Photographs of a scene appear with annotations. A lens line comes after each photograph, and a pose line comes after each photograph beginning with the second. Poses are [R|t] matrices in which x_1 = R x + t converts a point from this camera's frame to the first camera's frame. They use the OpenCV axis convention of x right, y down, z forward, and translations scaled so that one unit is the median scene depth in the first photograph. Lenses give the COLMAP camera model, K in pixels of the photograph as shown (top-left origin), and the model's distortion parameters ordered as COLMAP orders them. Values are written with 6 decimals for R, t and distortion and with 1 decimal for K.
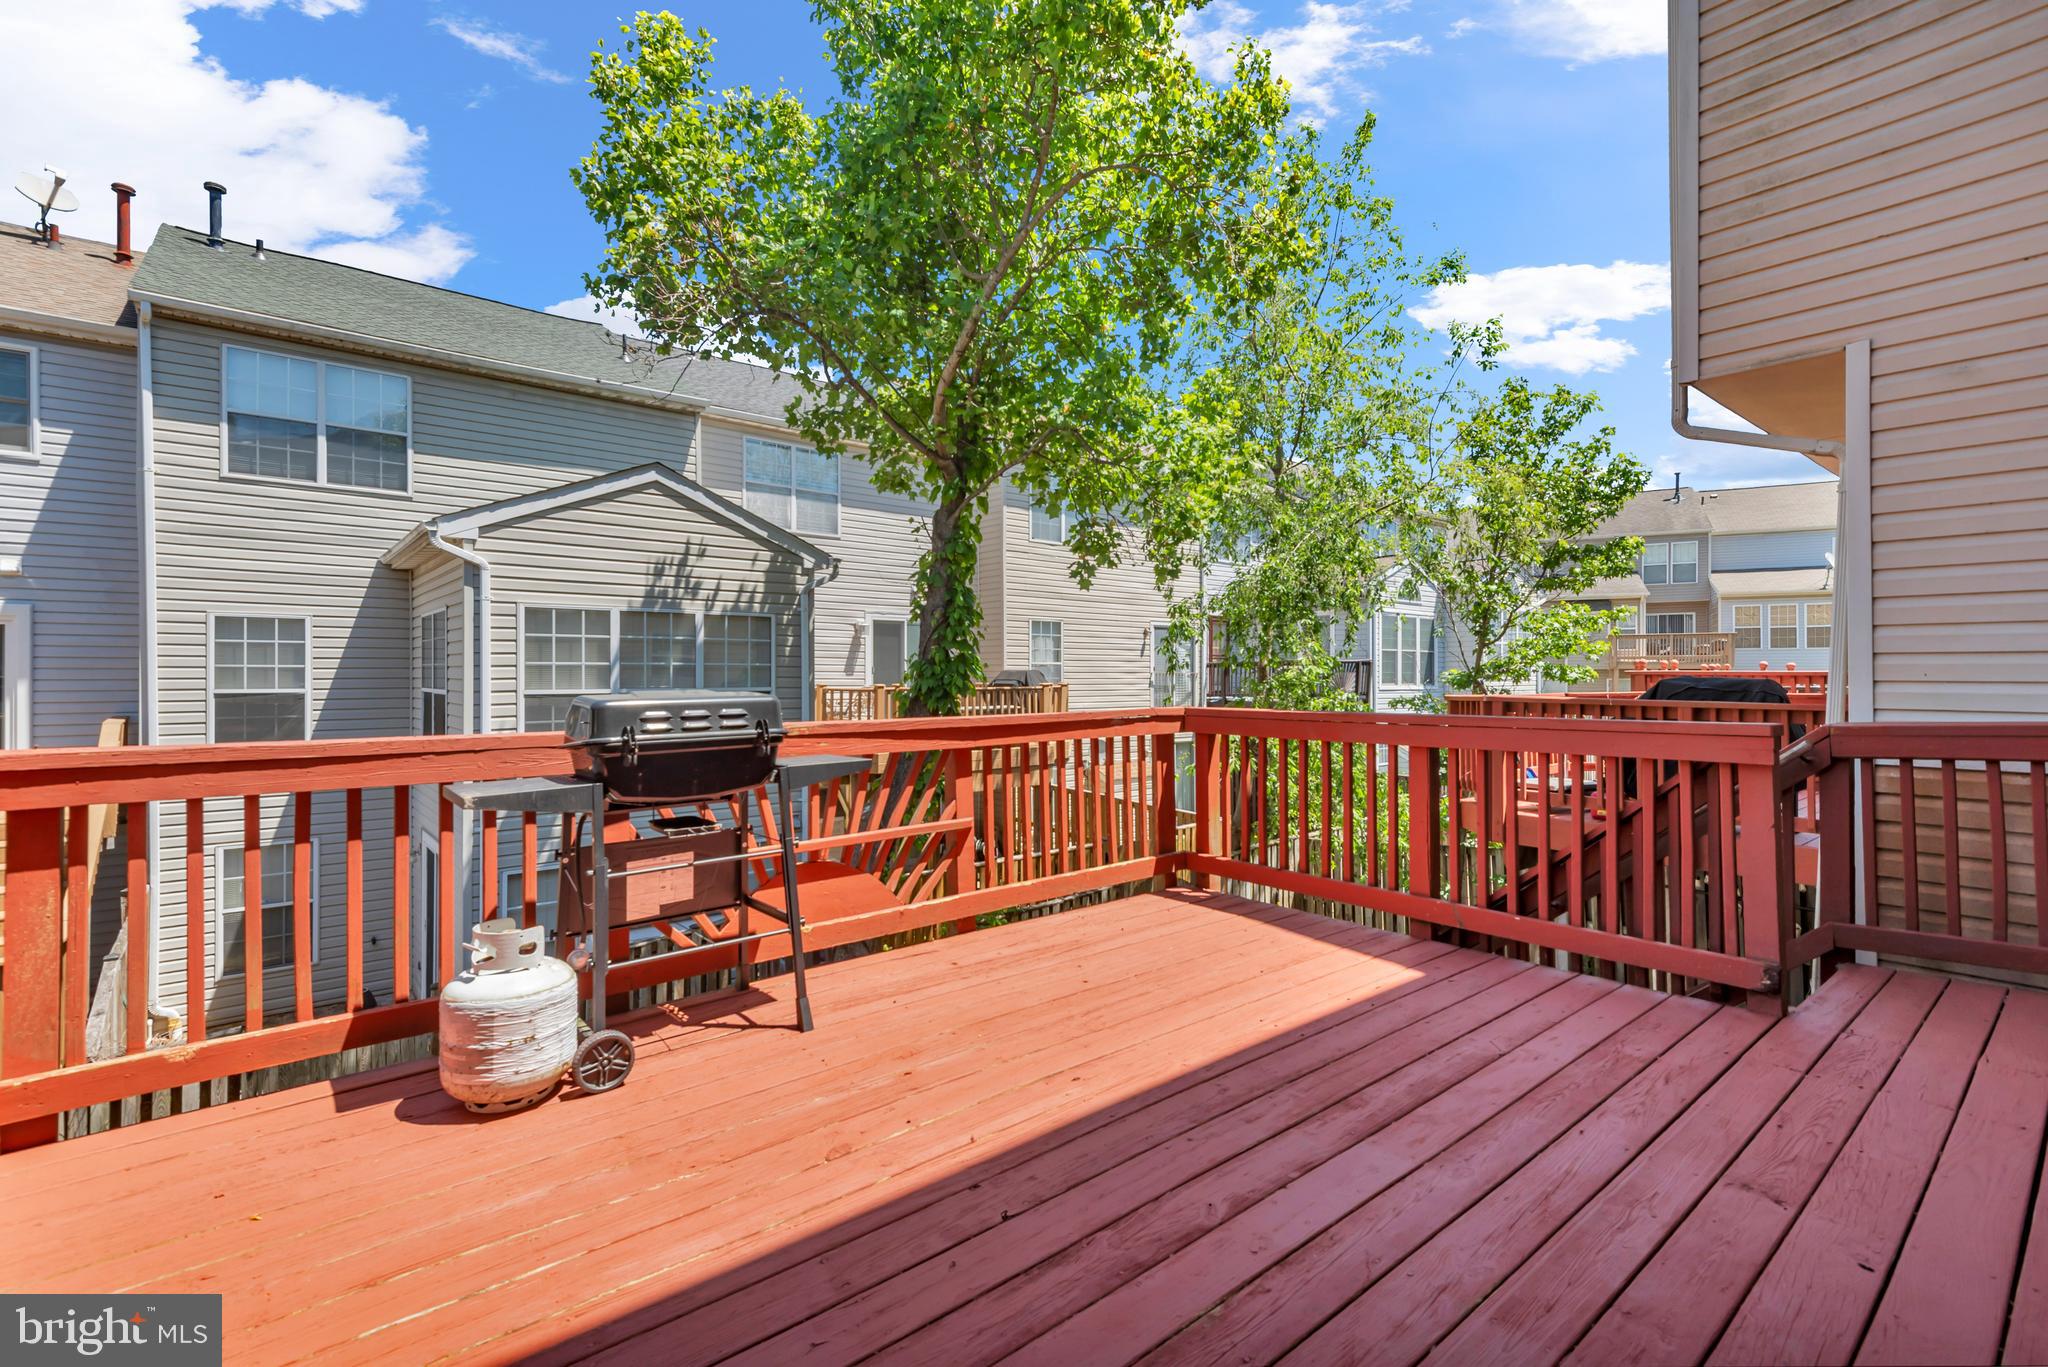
lens RADIAL K [[923.0, 0, 1026.3], [0, 923.0, 670.5], [0, 0, 1]] dist [0.013683, -0.006001]
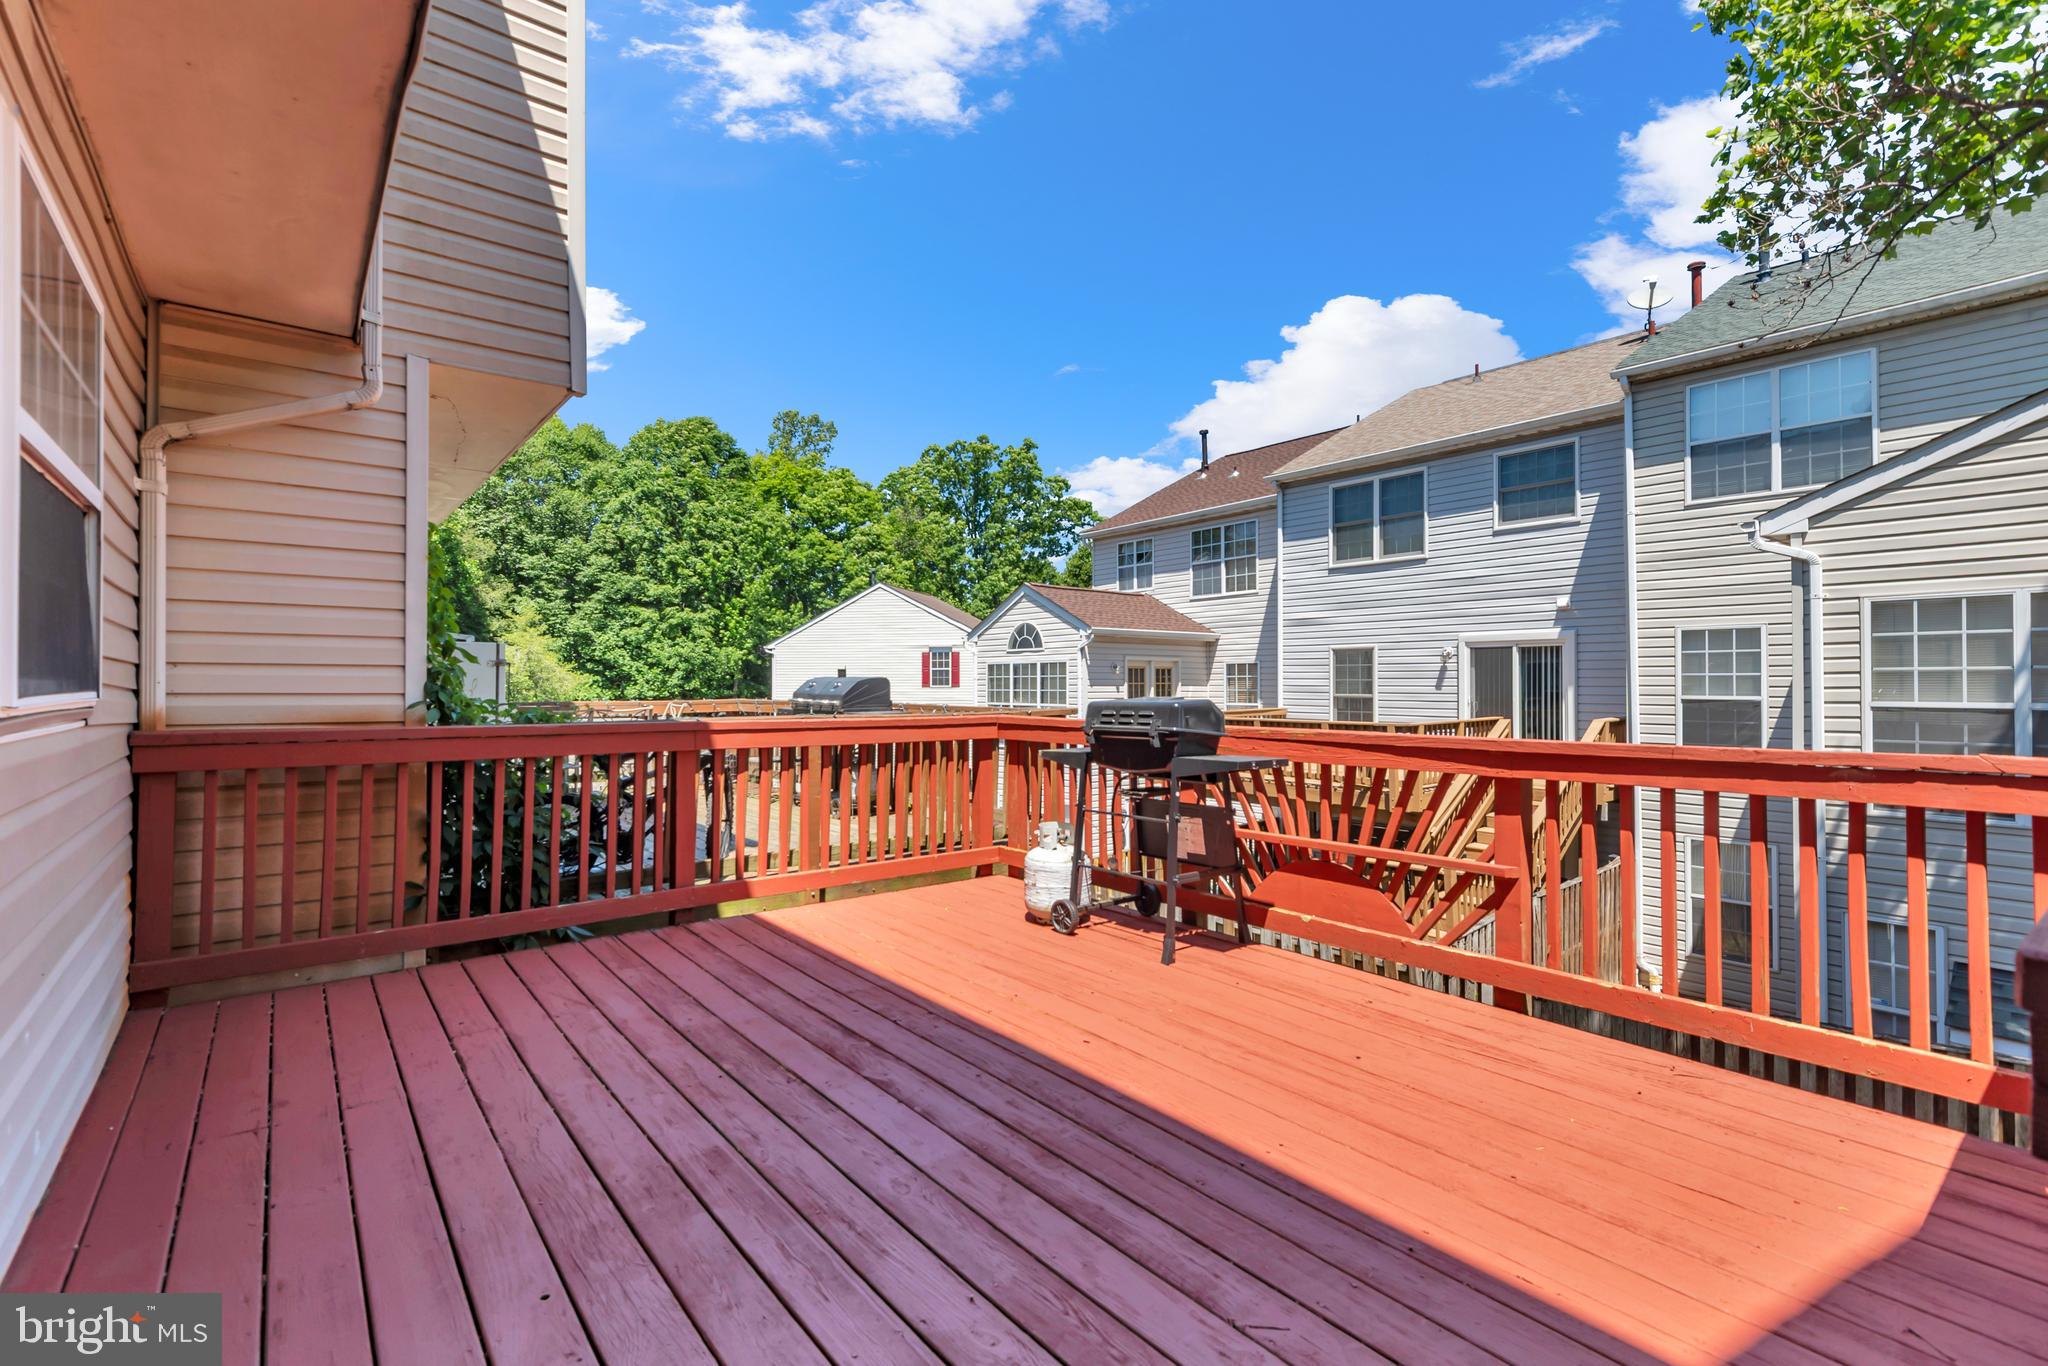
lens RADIAL K [[923.0, 0, 1007.5], [0, 923.0, 674.7], [0, 0, 1]] dist [0.013683, -0.006001]
pose [[-0.029359, -0.007690, -0.999539, 0.285223], [0.006151, 0.999950, -0.007874, -0.001042], [0.999550, -0.006379, -0.029310, 0.222222]]
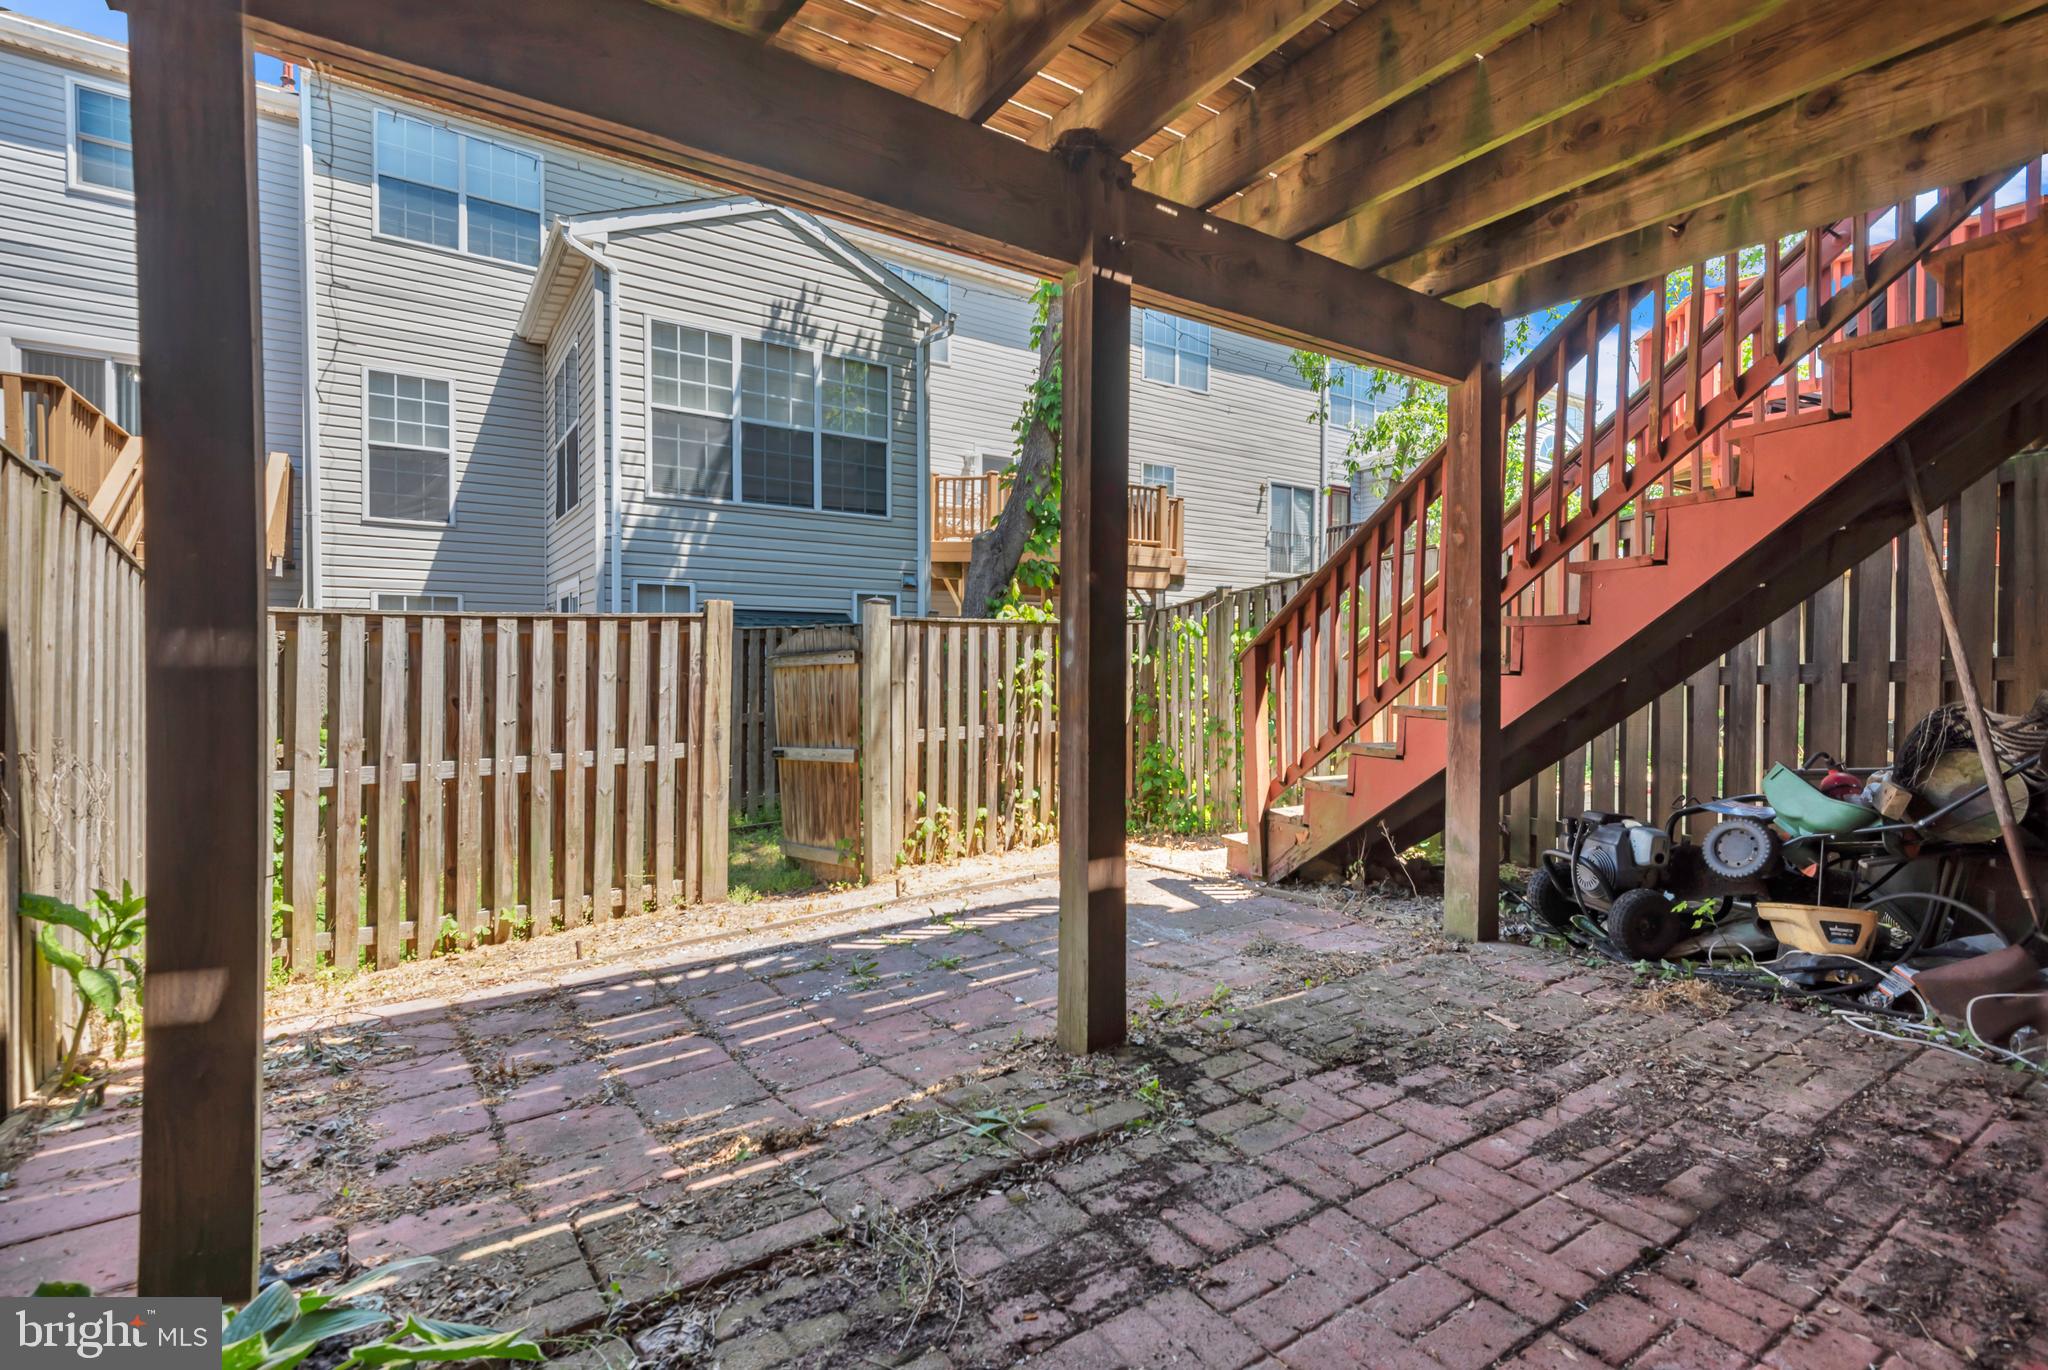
lens RADIAL K [[923.0, 0, 1021.9], [0, 923.0, 675.9], [0, 0, 1]] dist [0.013683, -0.006001]
pose [[0.994225, 0.014741, -0.106297, -0.027421], [-0.012055, 0.999593, 0.025862, 0.257546], [0.106635, -0.024431, 0.993998, 0.032780]]
